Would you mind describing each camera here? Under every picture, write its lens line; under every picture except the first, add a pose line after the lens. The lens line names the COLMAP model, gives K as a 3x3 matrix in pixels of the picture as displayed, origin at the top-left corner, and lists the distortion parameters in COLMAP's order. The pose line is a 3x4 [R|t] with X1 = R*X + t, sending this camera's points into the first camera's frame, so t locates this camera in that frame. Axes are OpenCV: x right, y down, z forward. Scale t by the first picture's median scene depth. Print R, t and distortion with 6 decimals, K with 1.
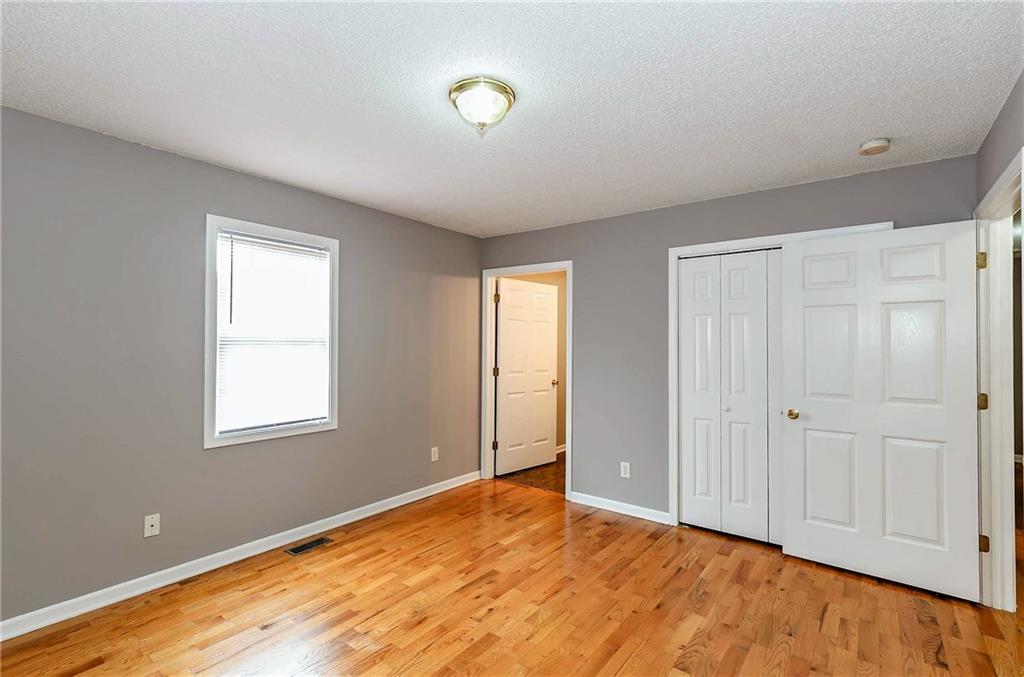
lens RADIAL K [[469.4, 0, 513.1], [0, 469.4, 339.7], [0, 0, 1]] dist [0.001610, 0.000600]
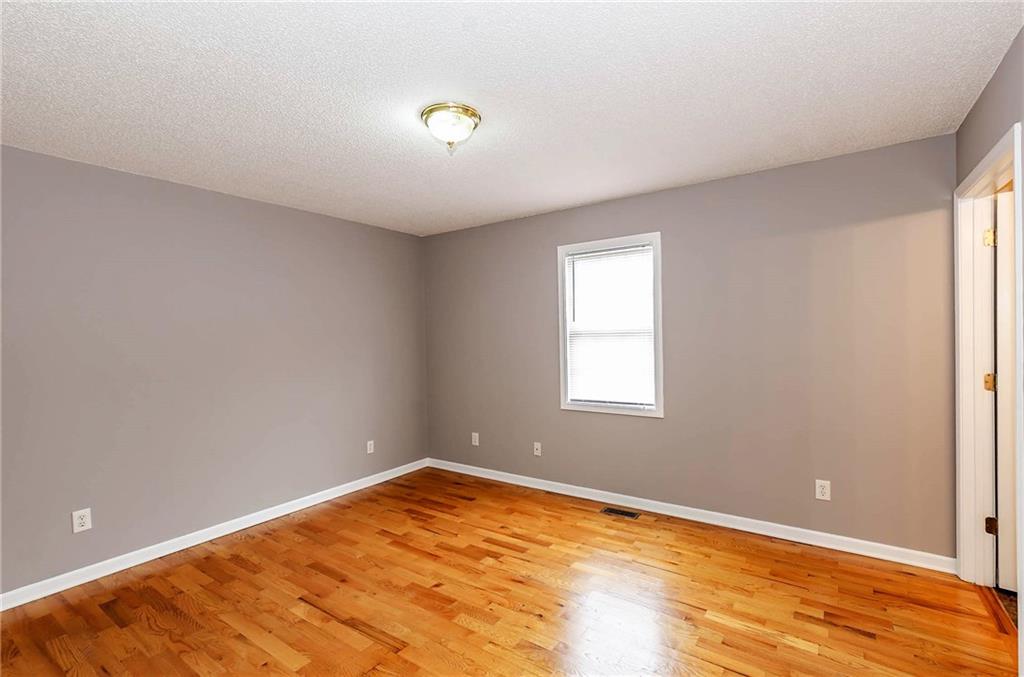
lens RADIAL K [[469.4, 0, 513.1], [0, 469.4, 339.7], [0, 0, 1]] dist [0.001610, 0.000600]
pose [[0.036058, 0.003827, -0.999342, 0.678184], [0.031233, 0.999500, 0.004954, 0.005629], [0.998862, -0.031391, 0.035920, 0.696577]]
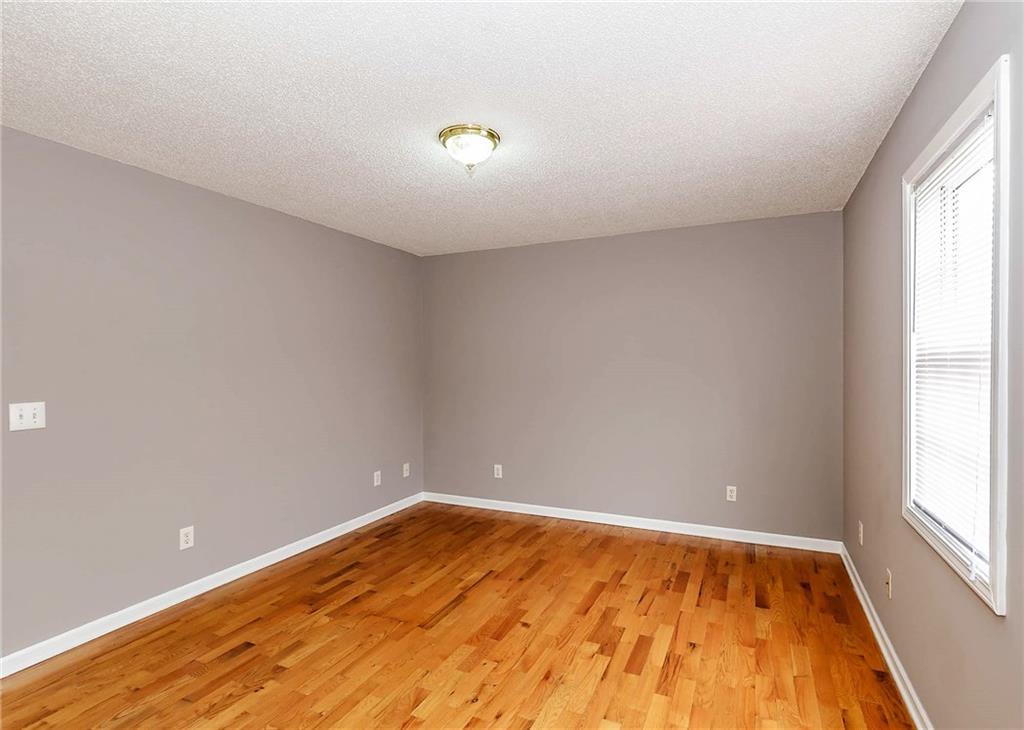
lens RADIAL K [[508.4, 0, 527.2], [0, 508.4, 362.3], [0, 0, 1]] dist [0.003061, -0.000024]
pose [[-0.976043, -0.000728, -0.217576, 0.040710], [0.001166, 0.999963, -0.008575, 0.009386], [0.217574, -0.008623, -0.976006, 1.397611]]
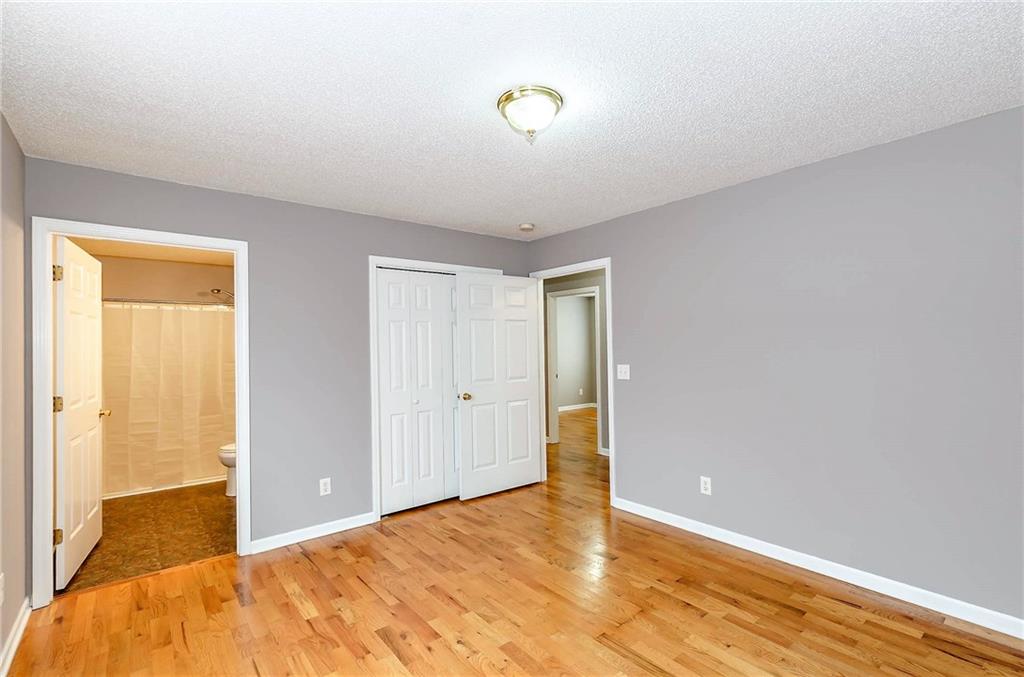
lens RADIAL K [[469.4, 0, 513.1], [0, 469.4, 339.7], [0, 0, 1]] dist [0.001610, 0.000600]
pose [[0.235993, 0.002091, 0.971752, -0.677206], [0.008138, 0.999958, -0.004128, -0.002559], [-0.971721, 0.008882, 0.235967, 0.510391]]
